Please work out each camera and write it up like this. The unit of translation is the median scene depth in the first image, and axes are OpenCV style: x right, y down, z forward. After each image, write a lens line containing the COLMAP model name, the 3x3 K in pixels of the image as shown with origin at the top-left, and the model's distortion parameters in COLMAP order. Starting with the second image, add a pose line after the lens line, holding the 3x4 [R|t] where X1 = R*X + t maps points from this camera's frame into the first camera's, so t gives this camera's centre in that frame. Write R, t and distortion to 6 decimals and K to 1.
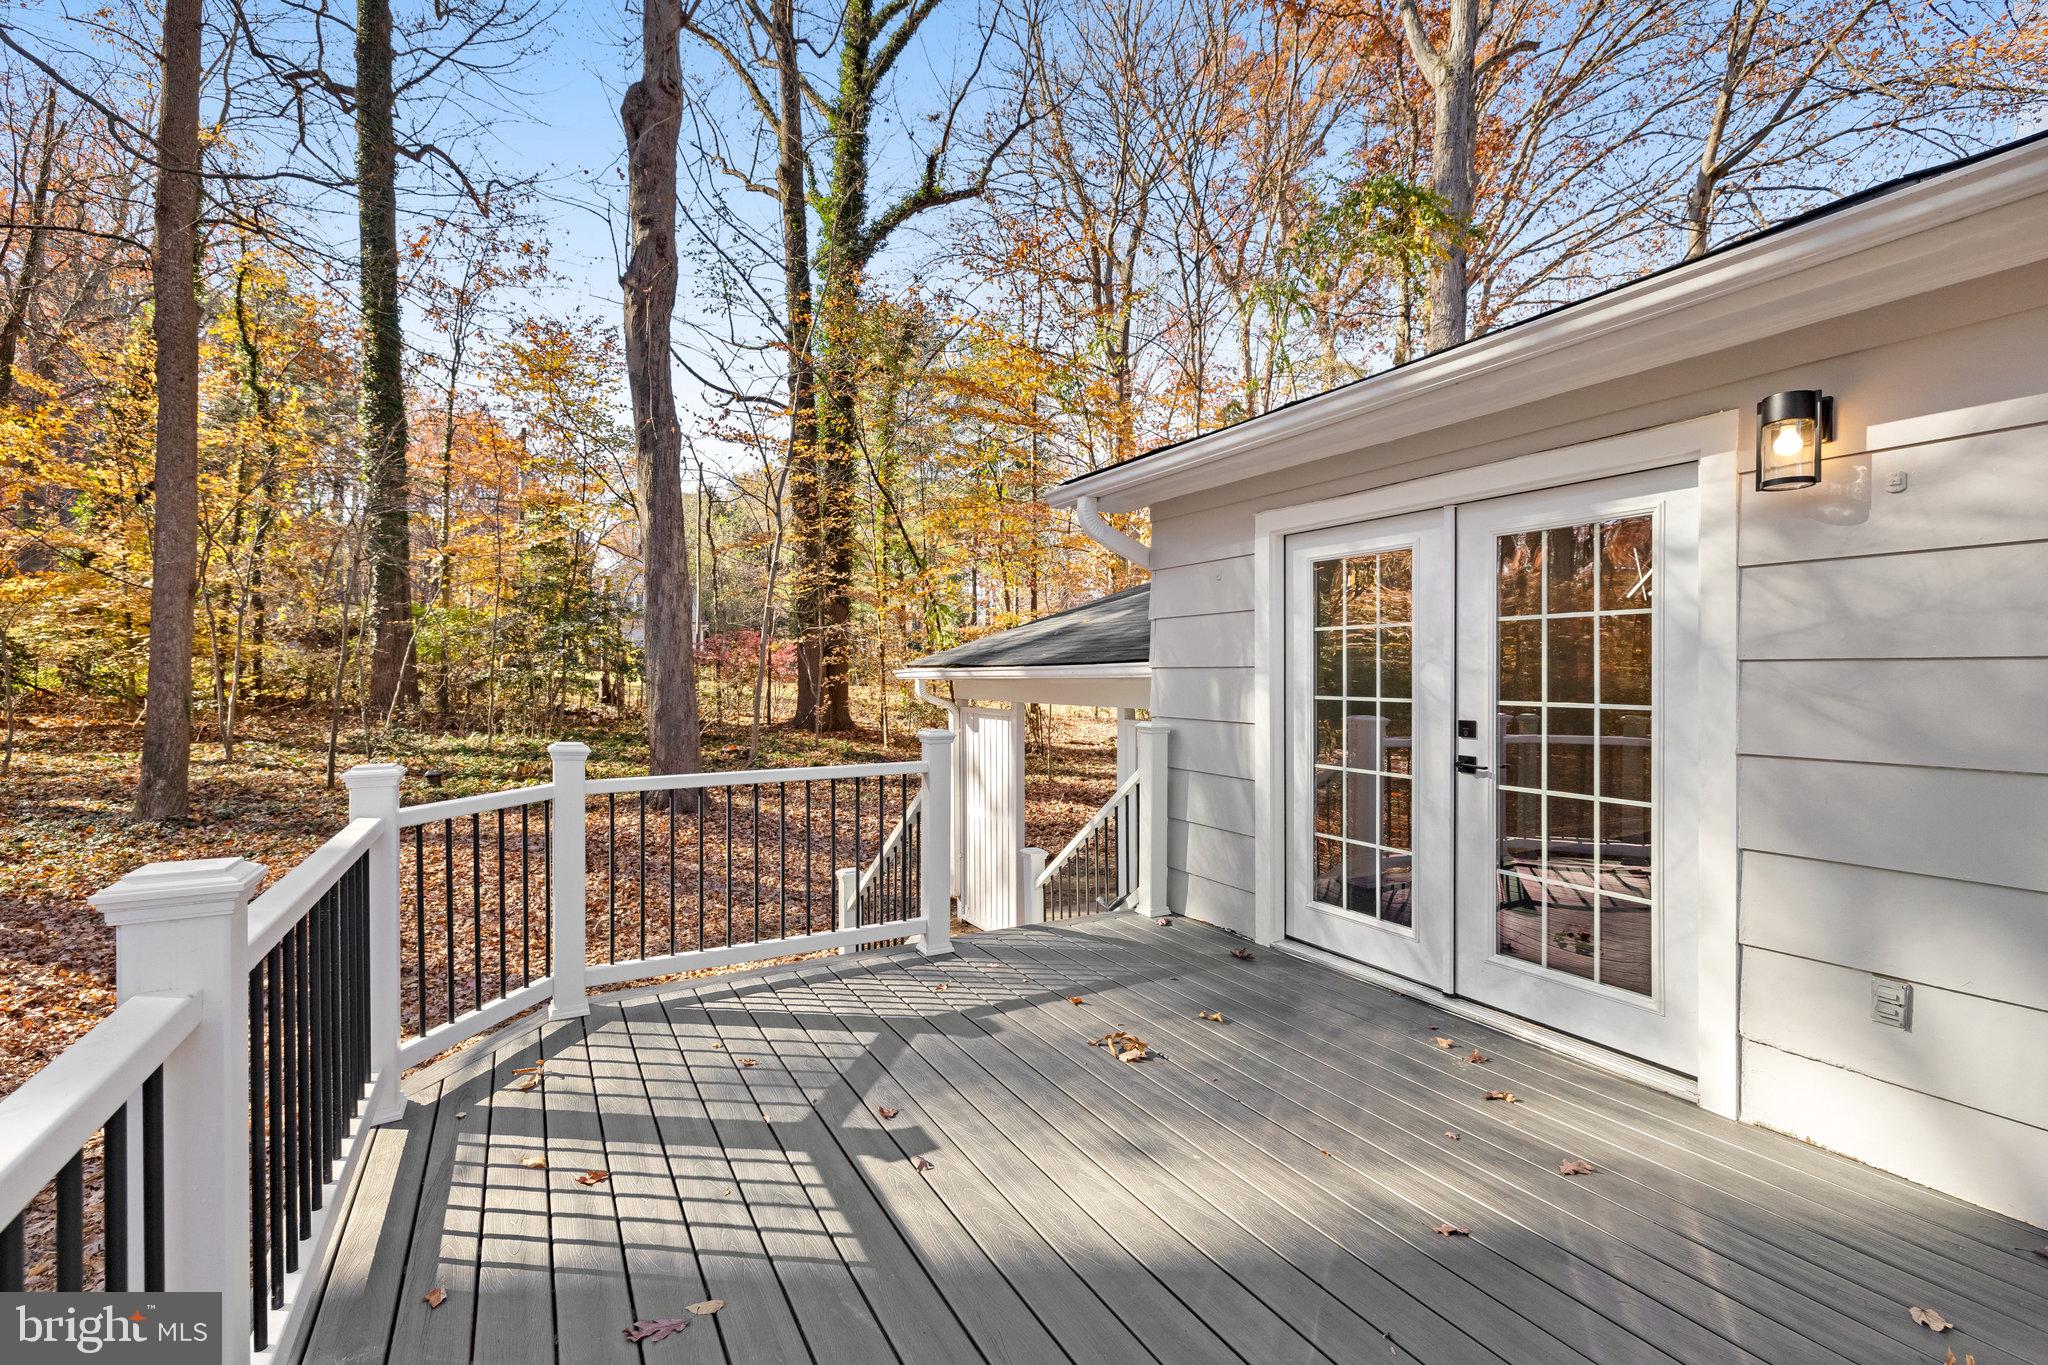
lens RADIAL K [[890.8, 0, 1029.7], [0, 890.8, 673.8], [0, 0, 1]] dist [-0.002404, -0.000179]
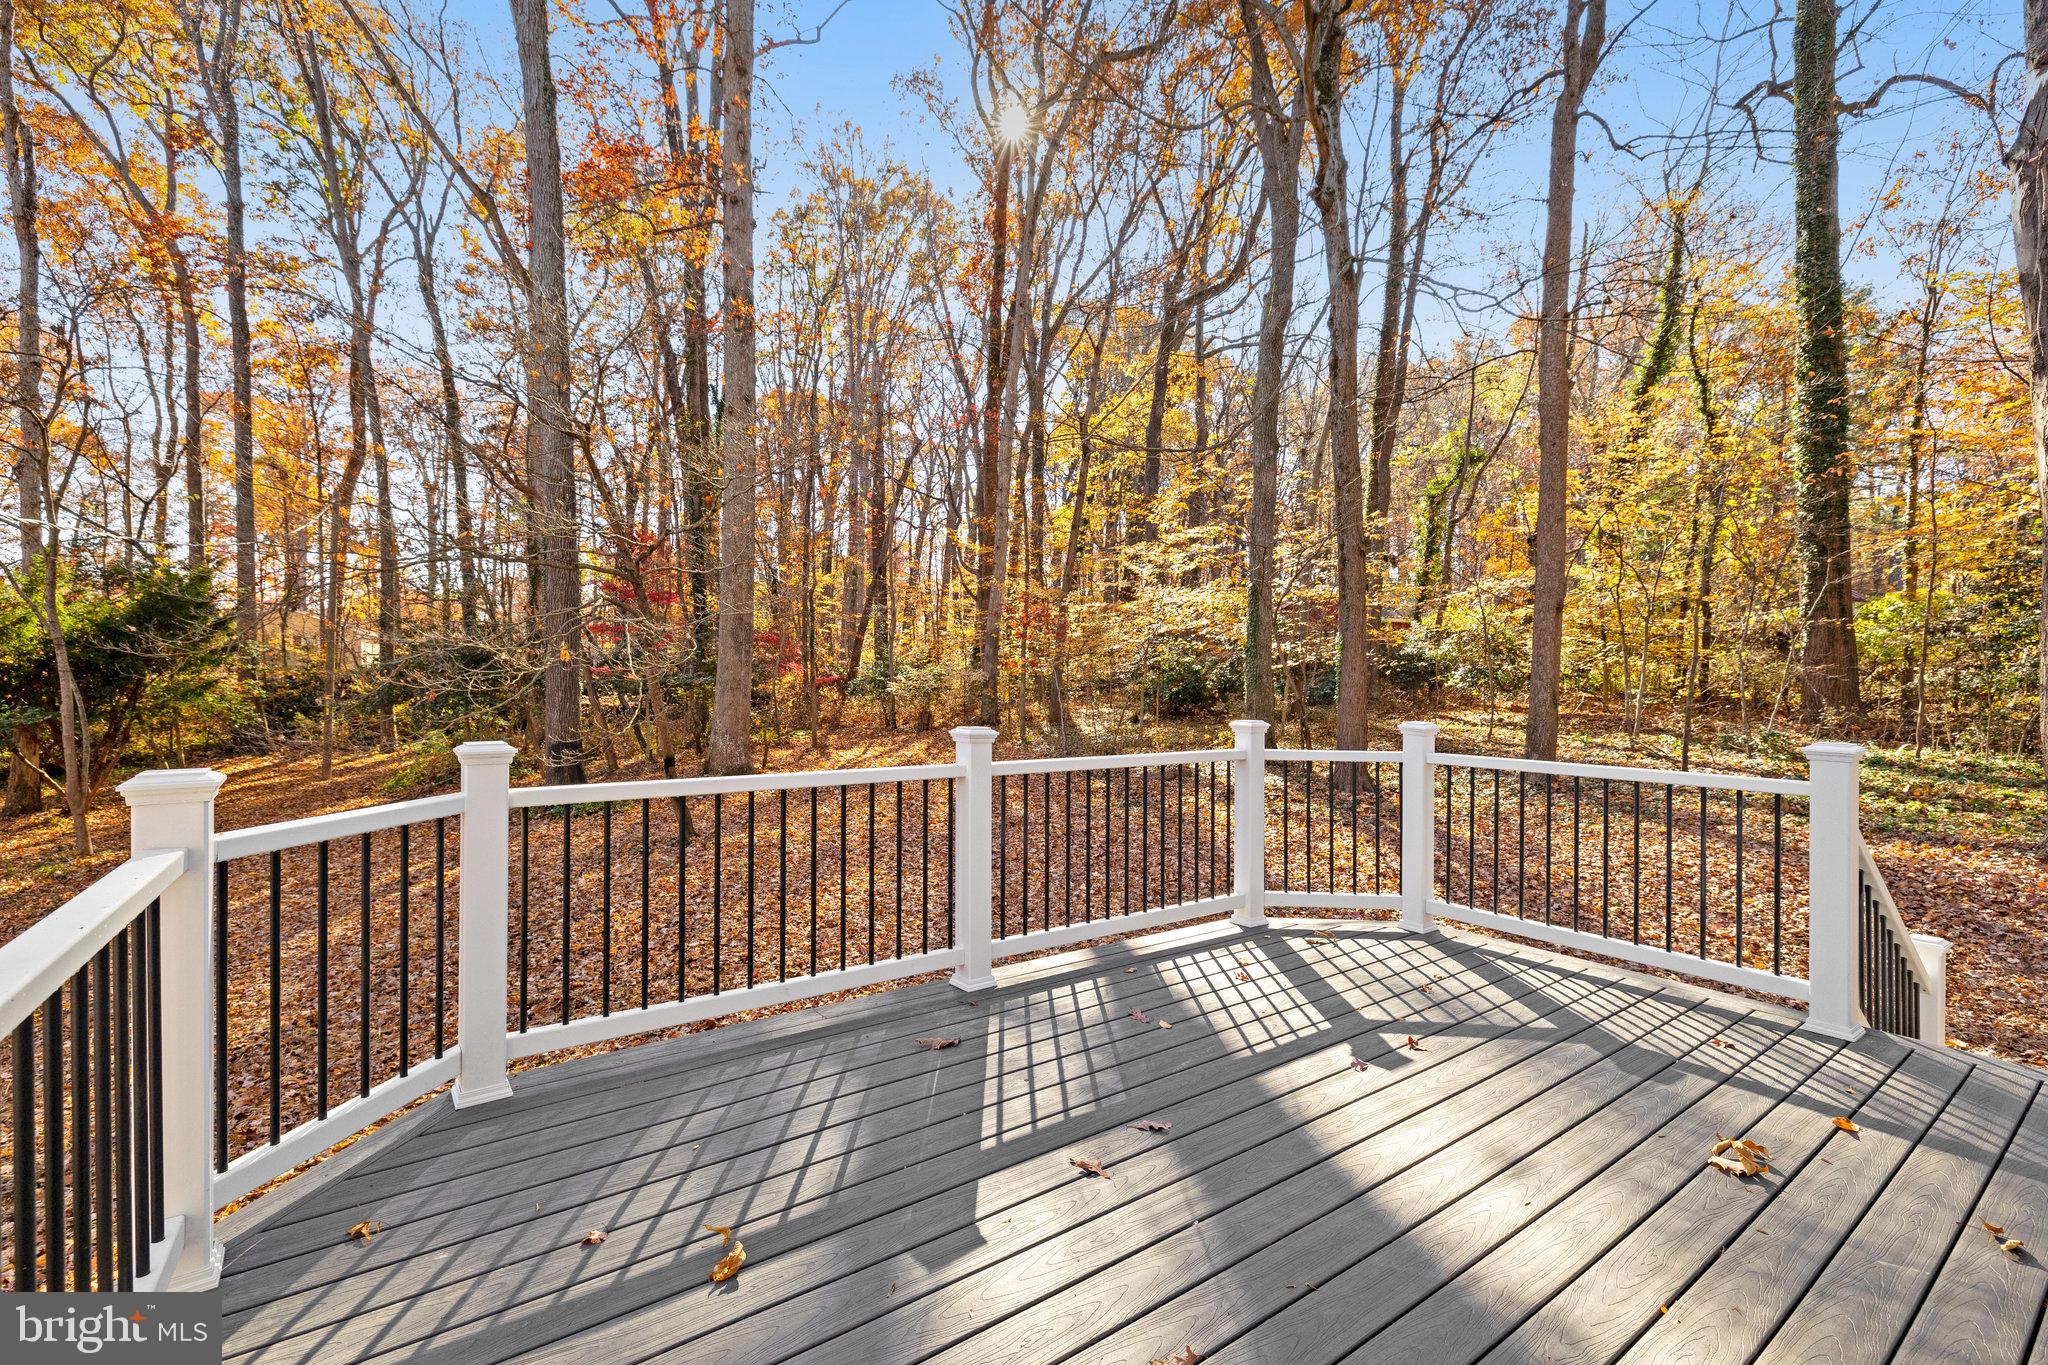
lens RADIAL K [[890.8, 0, 1020.5], [0, 890.8, 683.5], [0, 0, 1]] dist [-0.002404, -0.000179]
pose [[0.103226, 0.009927, -0.994608, 0.814586], [-0.001486, 0.999951, 0.009826, 0.006343], [0.994657, 0.000464, 0.103236, 0.313455]]
